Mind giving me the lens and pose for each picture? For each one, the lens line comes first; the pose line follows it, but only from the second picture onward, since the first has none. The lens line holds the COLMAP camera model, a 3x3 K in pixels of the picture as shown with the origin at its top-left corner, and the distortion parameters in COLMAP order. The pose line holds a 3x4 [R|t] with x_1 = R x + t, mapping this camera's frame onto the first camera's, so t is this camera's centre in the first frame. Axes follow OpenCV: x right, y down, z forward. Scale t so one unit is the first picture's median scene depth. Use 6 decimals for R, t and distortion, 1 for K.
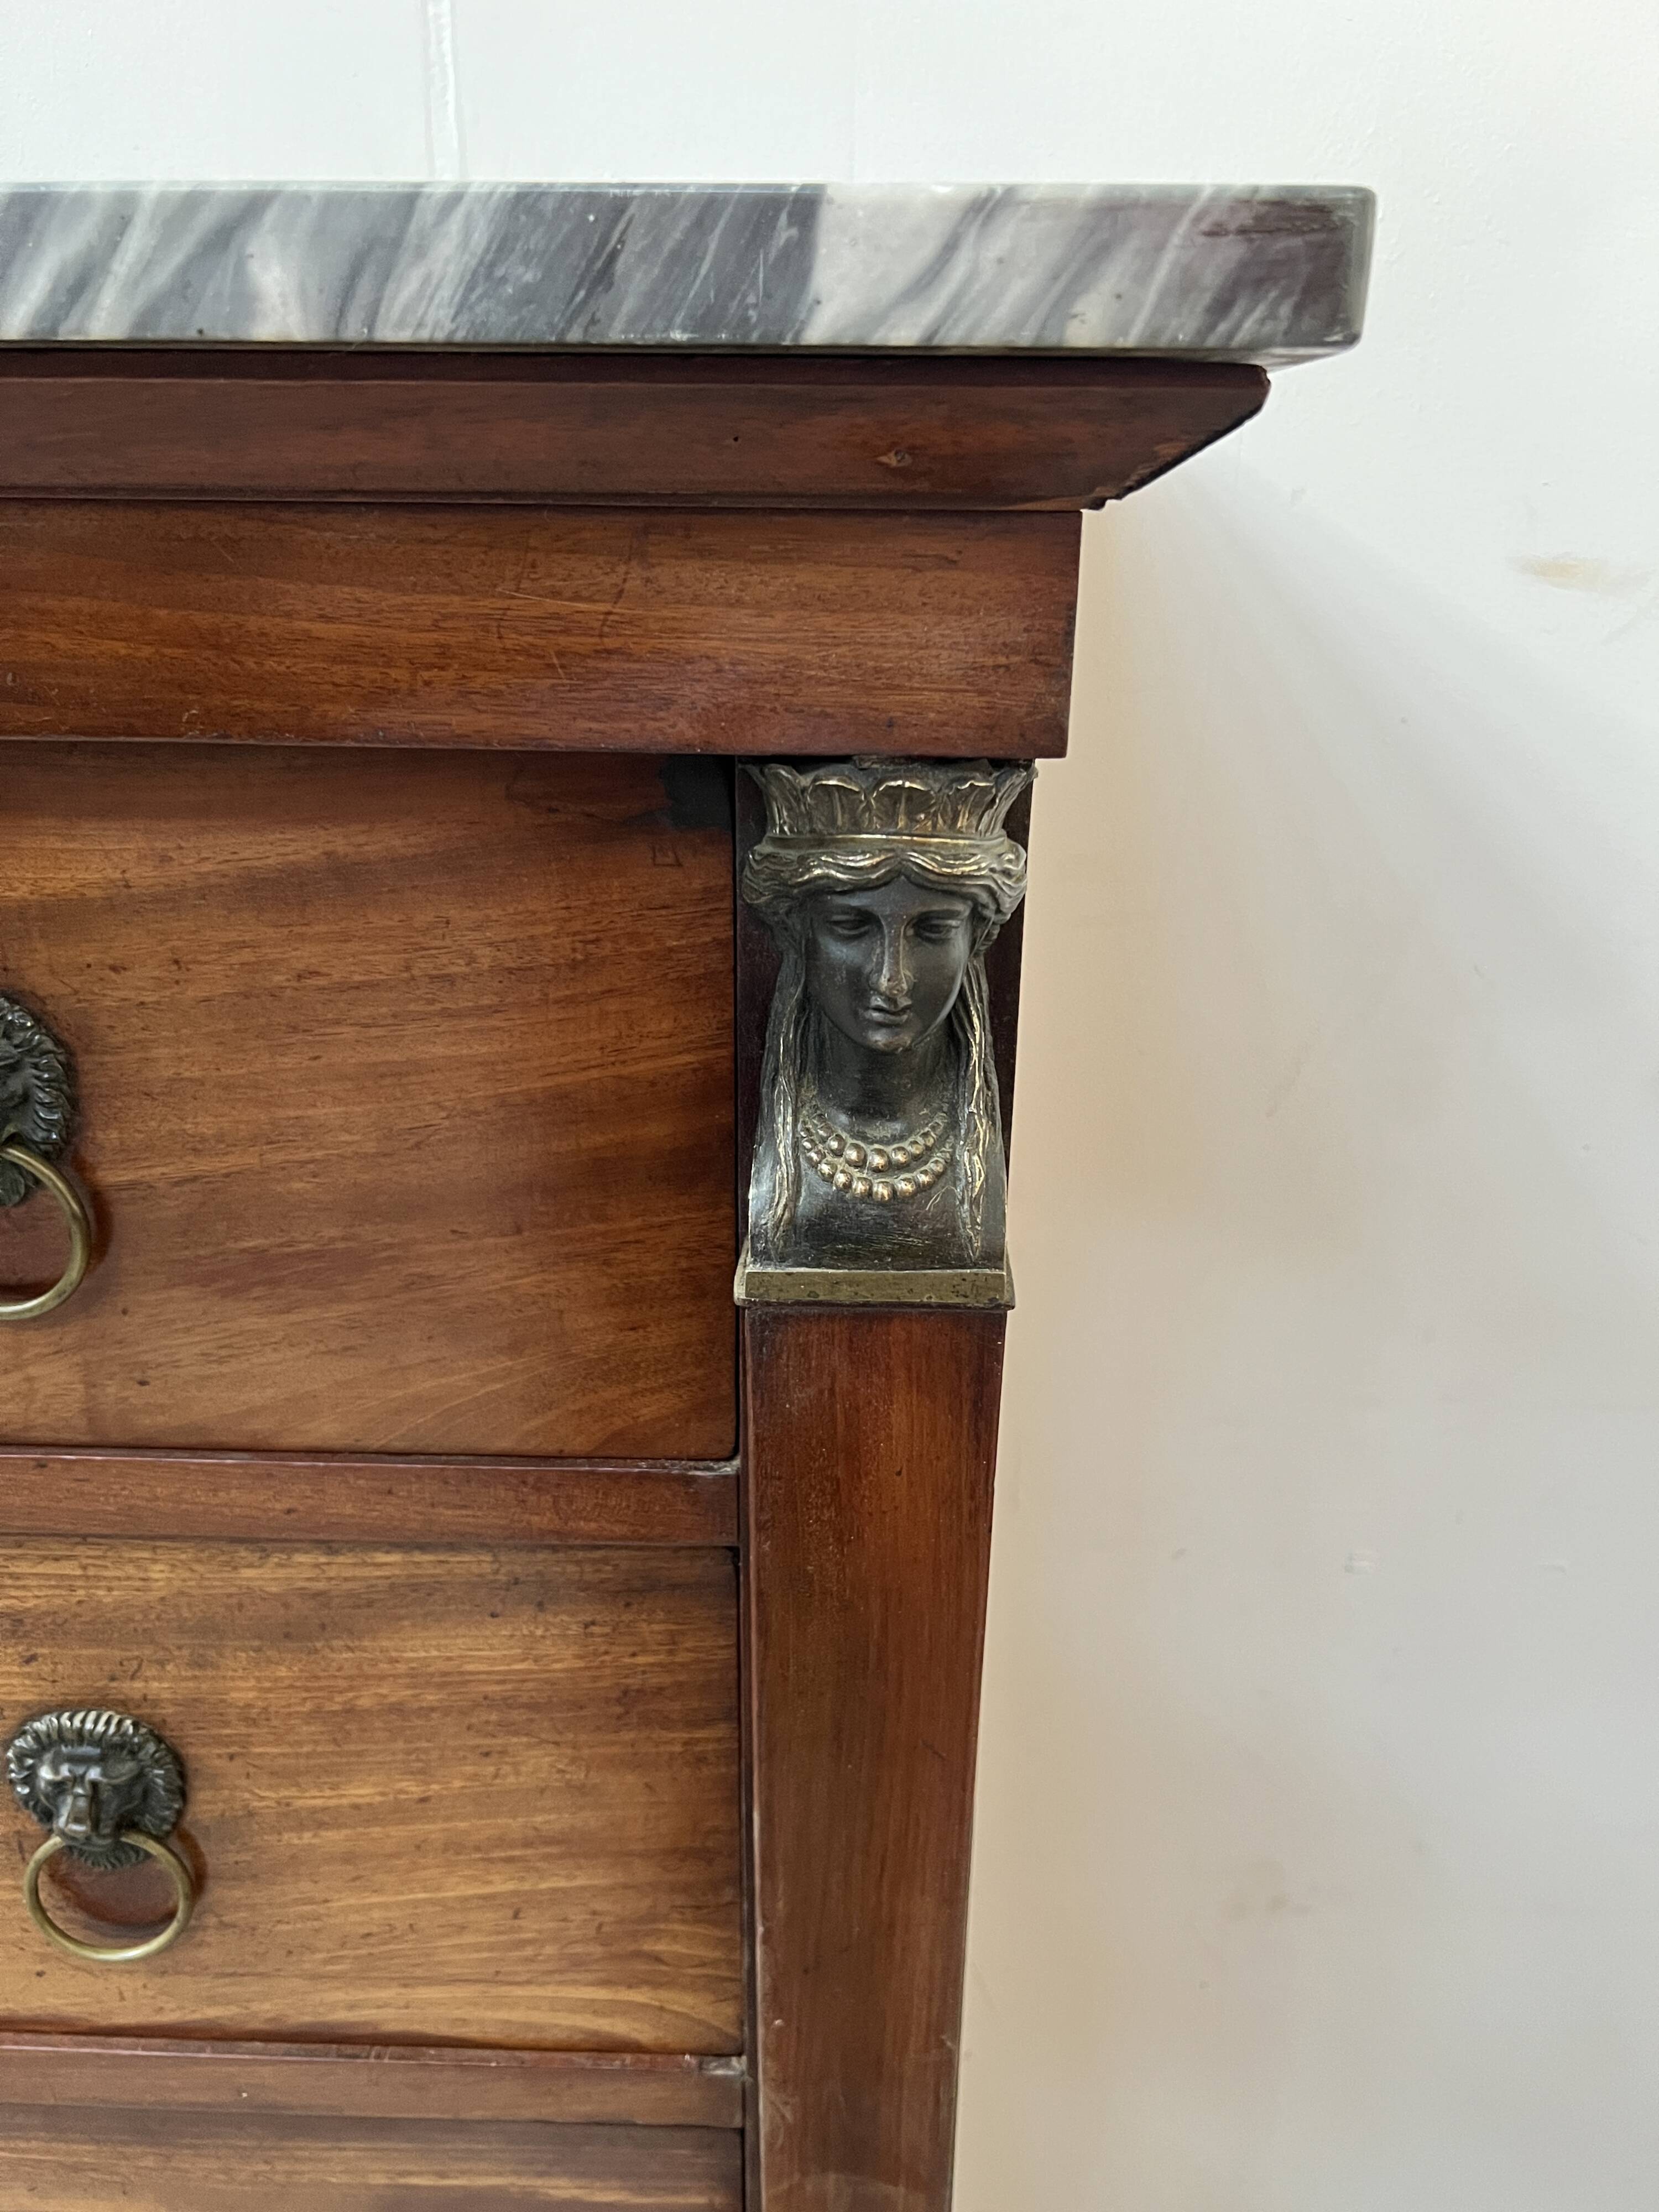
lens RADIAL K [[1676.1, 0, 826.3], [0, 1676.1, 1108.0], [0, 0, 1]] dist [0.054881, -0.063476]
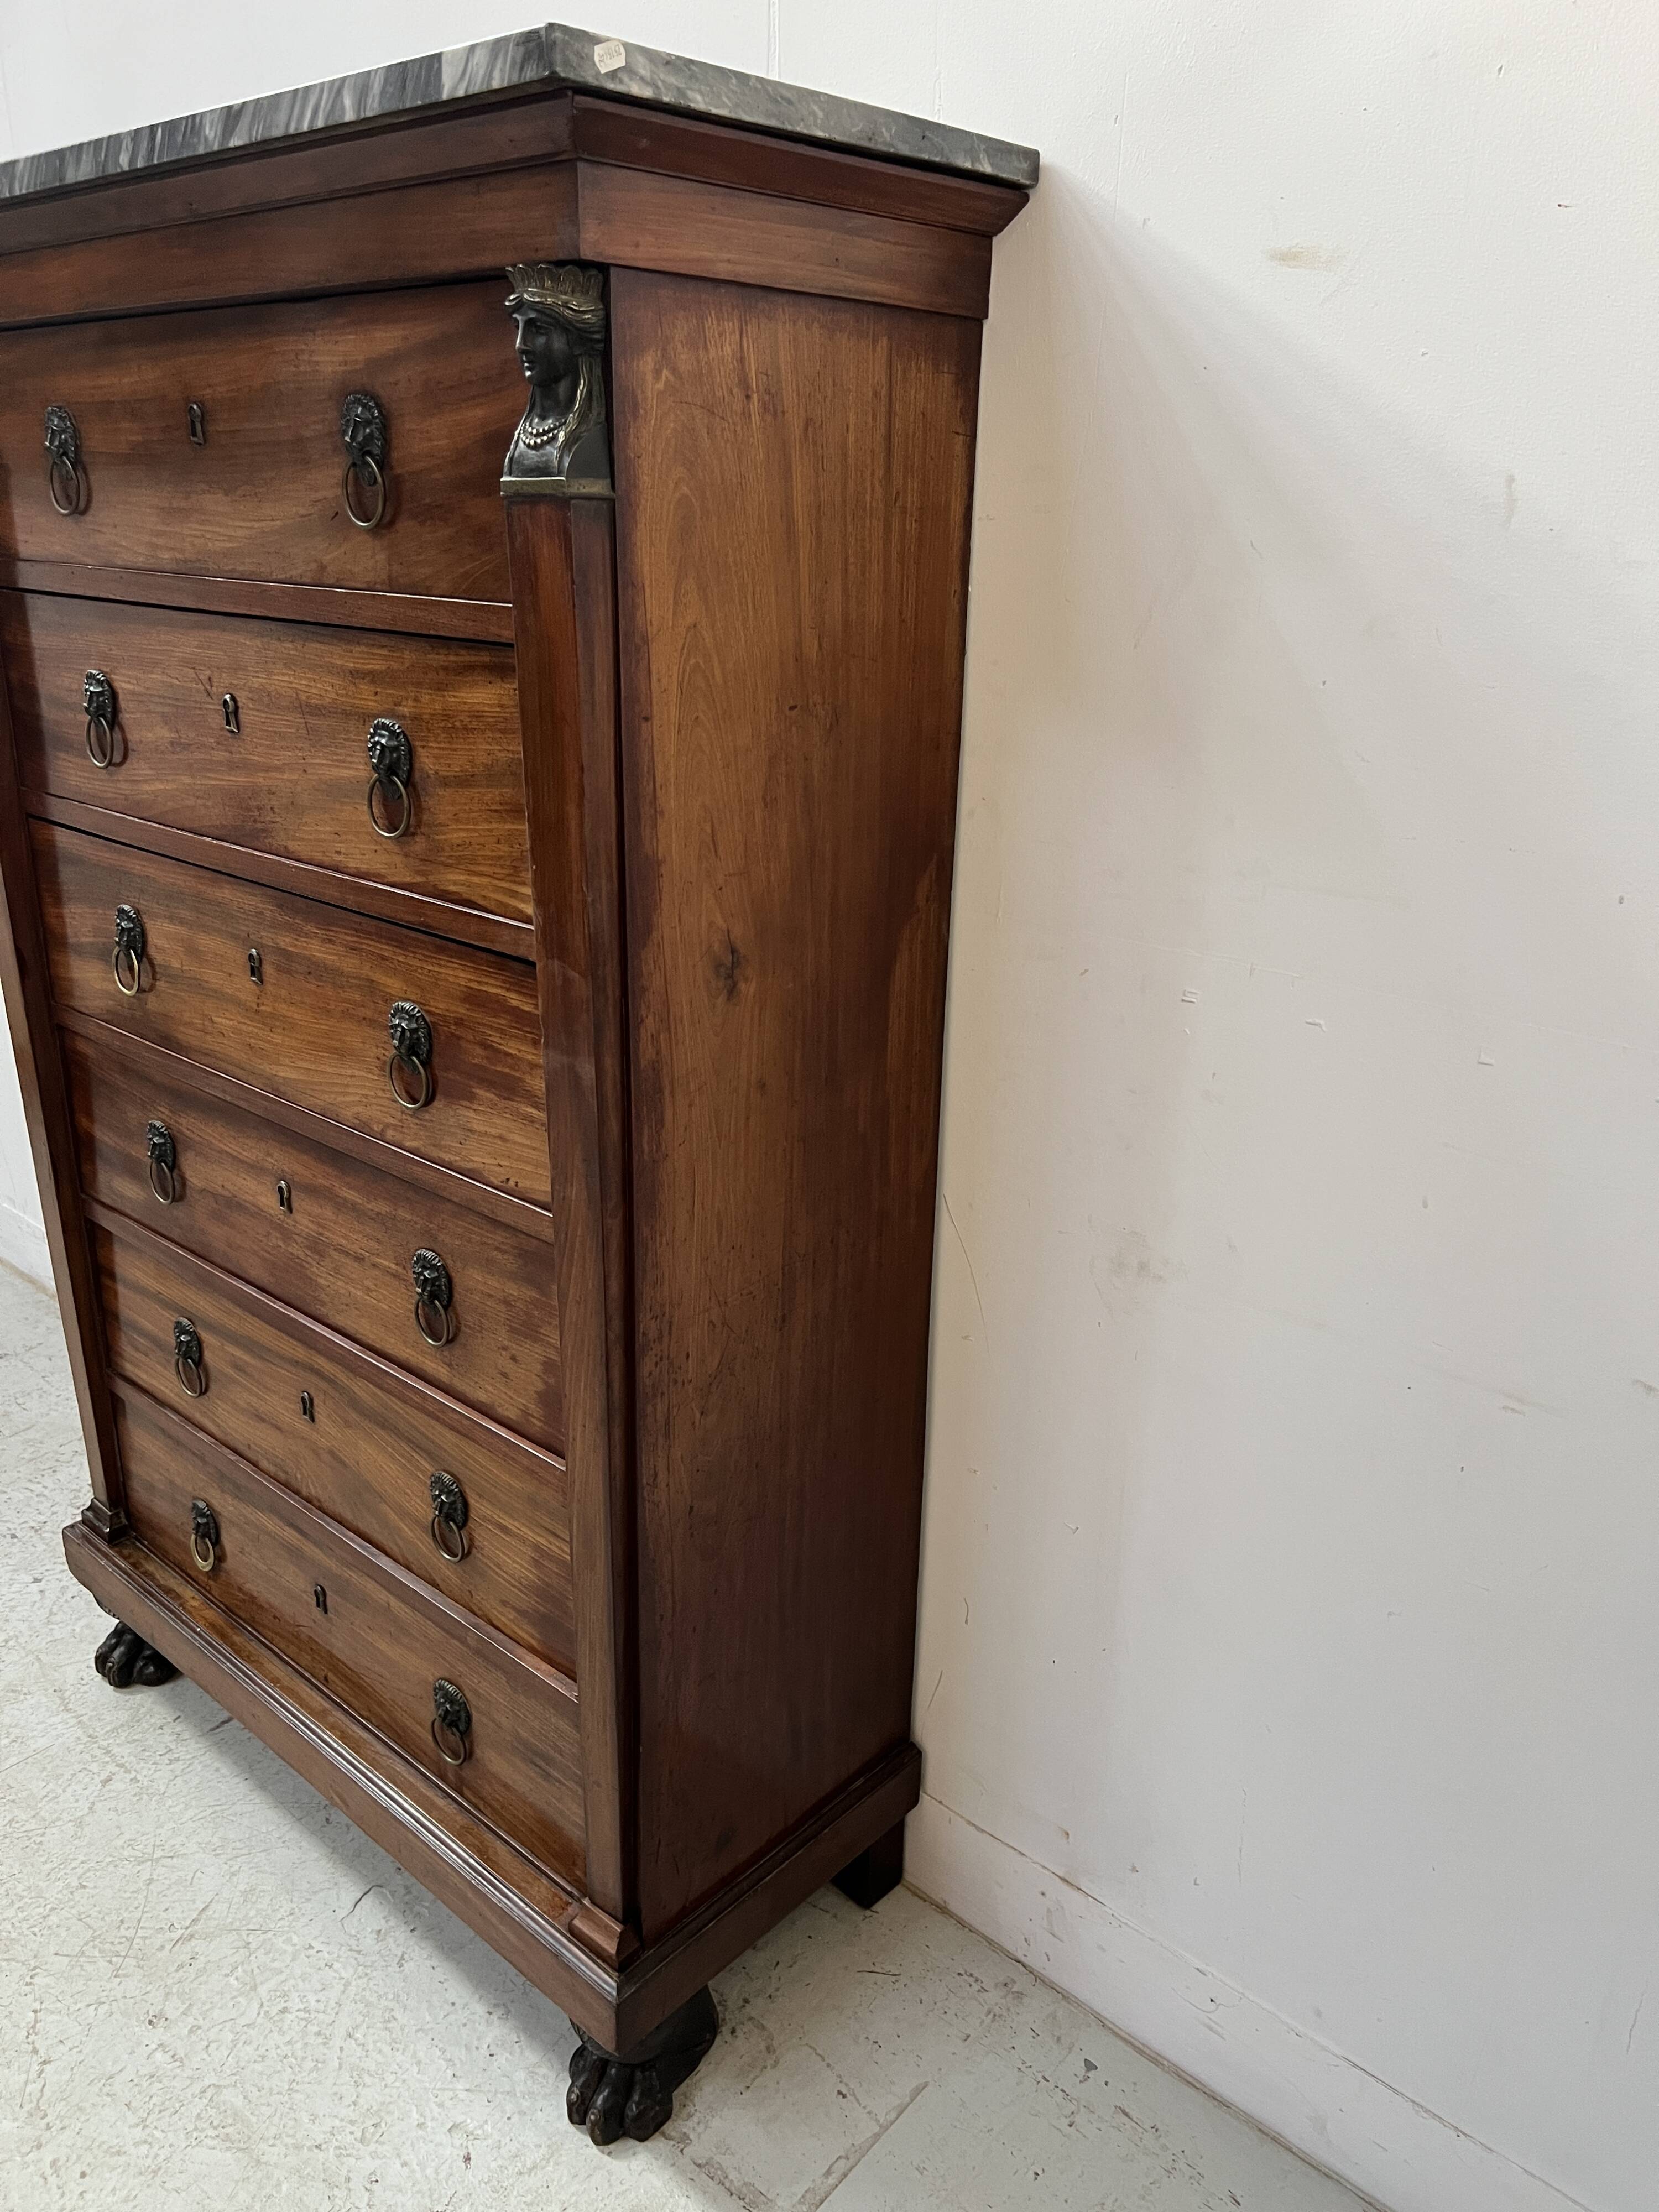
lens RADIAL K [[1676.1, 0, 805.2], [0, 1676.1, 1122.5], [0, 0, 1]] dist [0.054881, -0.063476]
pose [[0.760257, 0.230114, -0.607500, 2.045798], [-0.235769, 0.969135, 0.072044, 0.730384], [0.605328, 0.088458, 0.791046, -0.680942]]
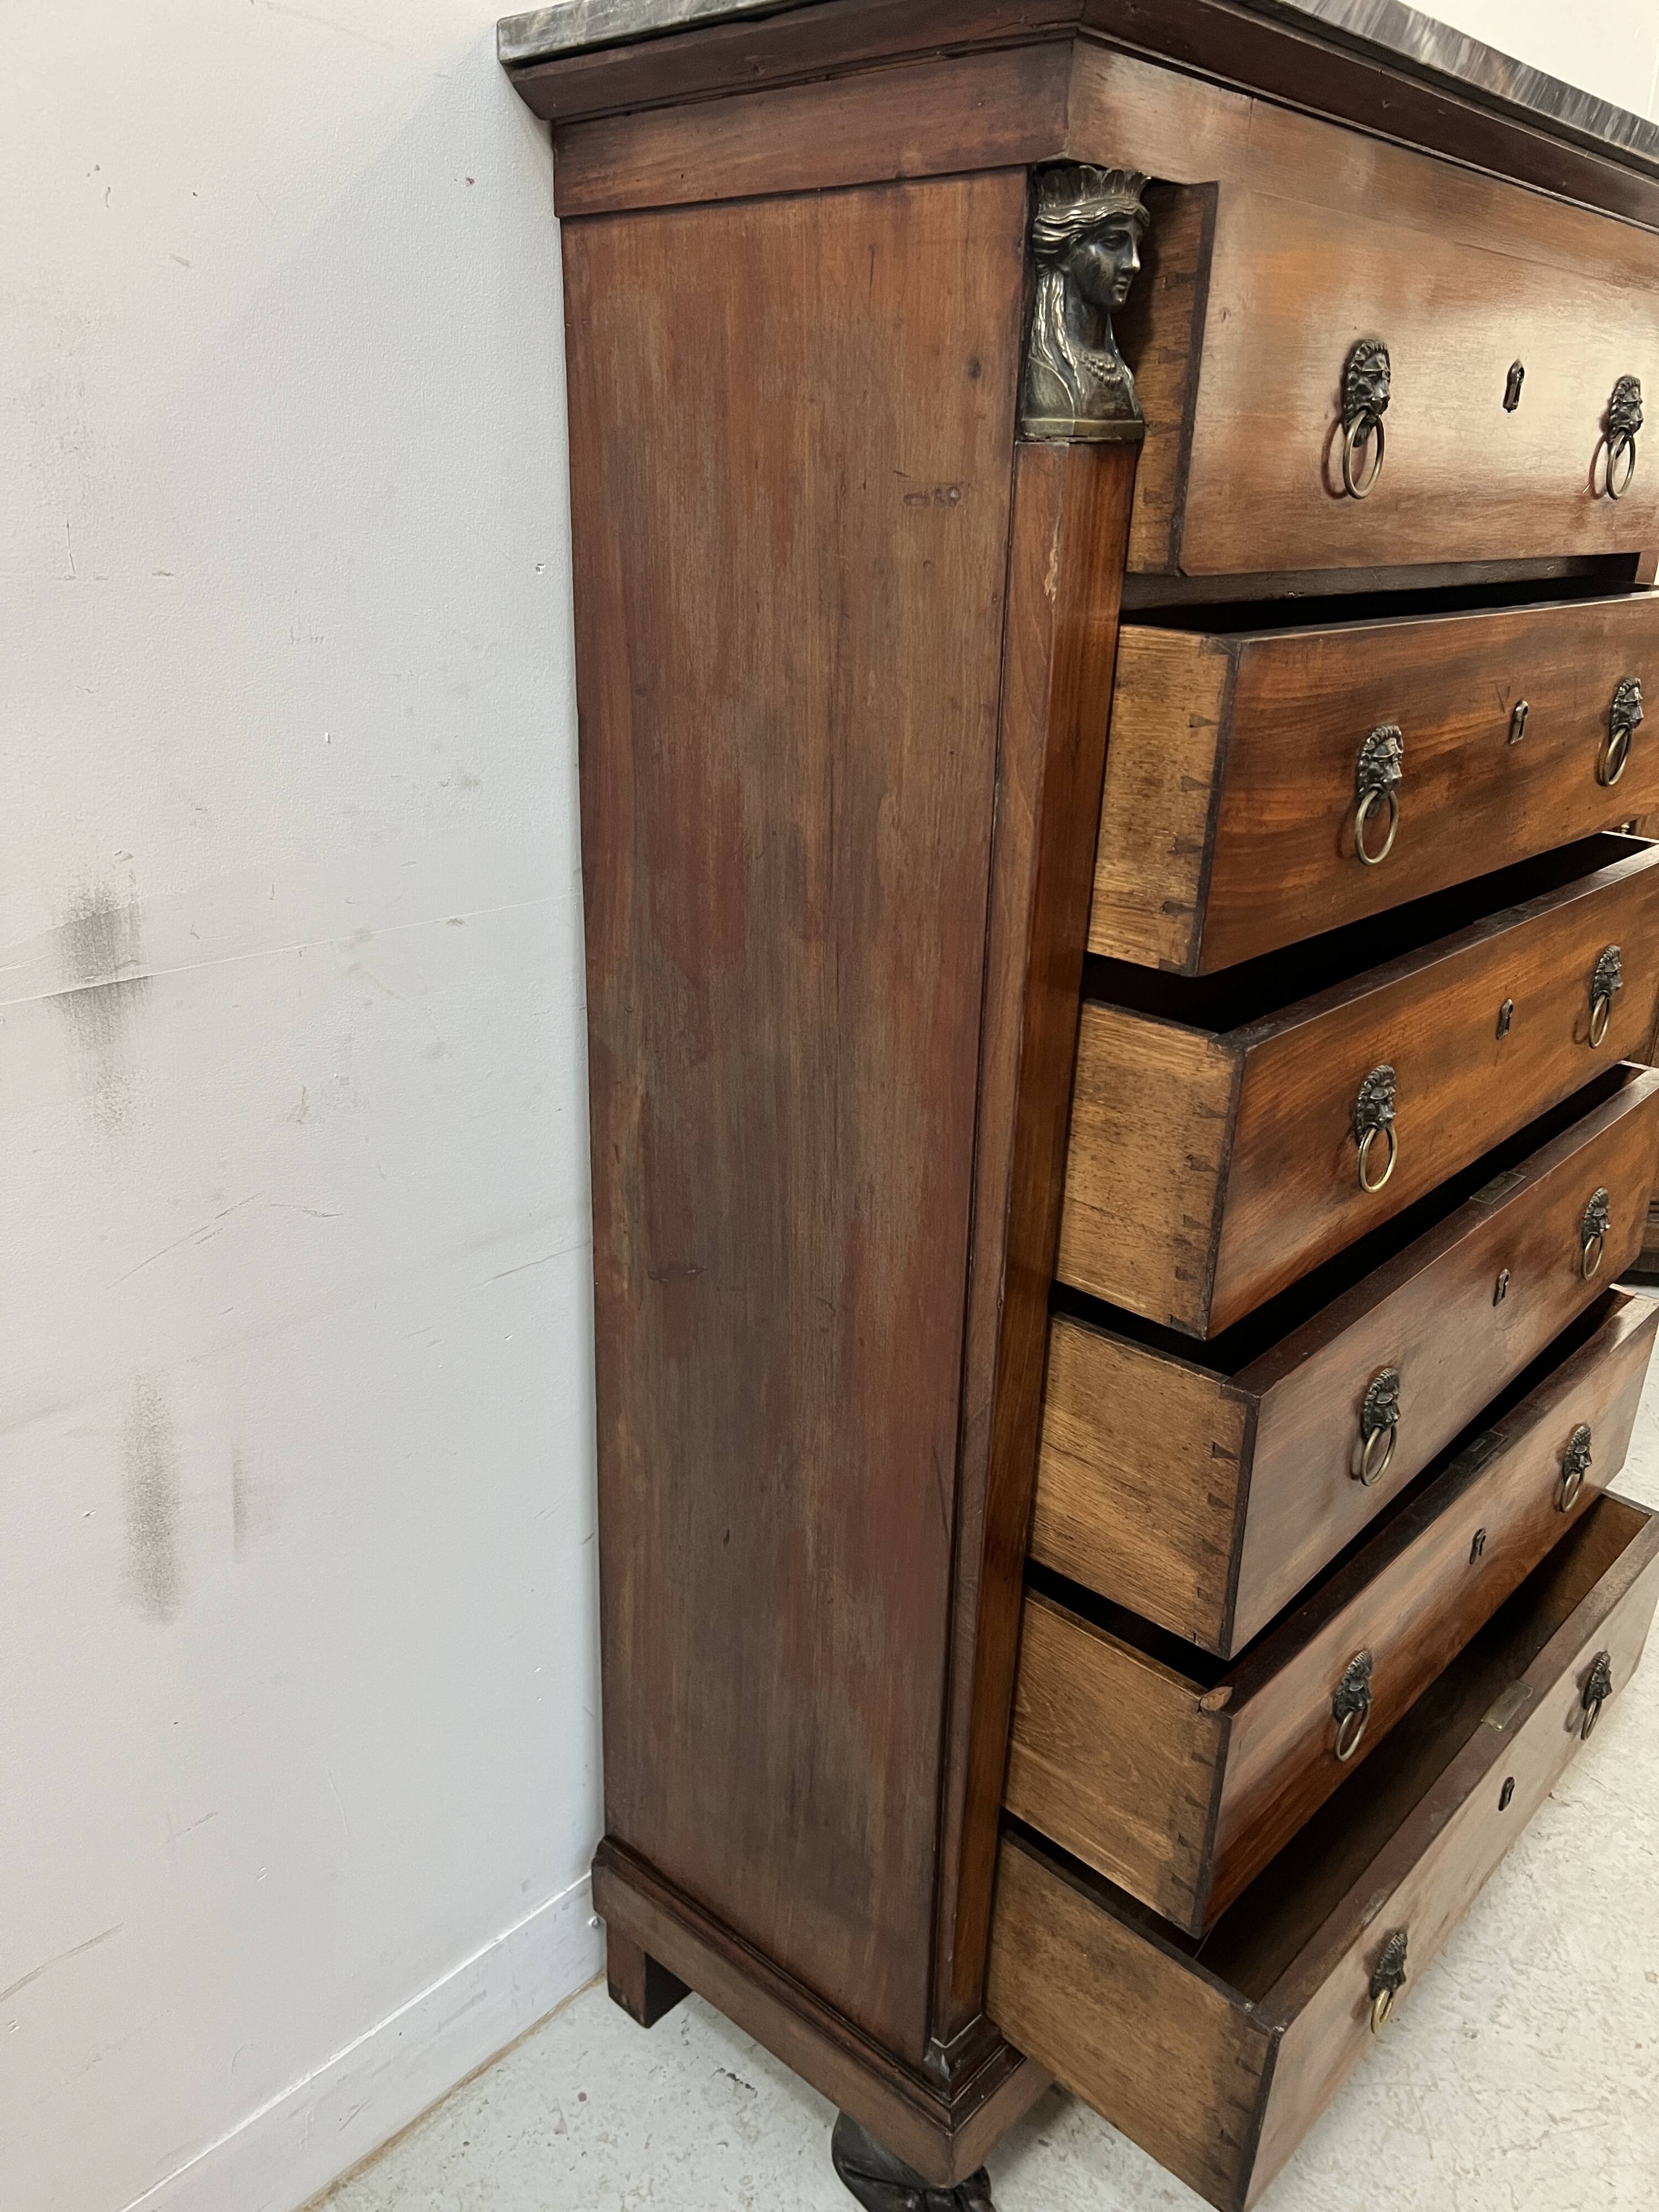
lens RADIAL K [[1676.1, 0, 824.5], [0, 1676.1, 1097.1], [0, 0, 1]] dist [0.054881, -0.063476]
pose [[0.652140, -0.257134, 0.713159, -4.107774], [0.249562, 0.961103, 0.118322, 0.528619], [-0.715844, 0.100815, 0.690944, -0.127861]]
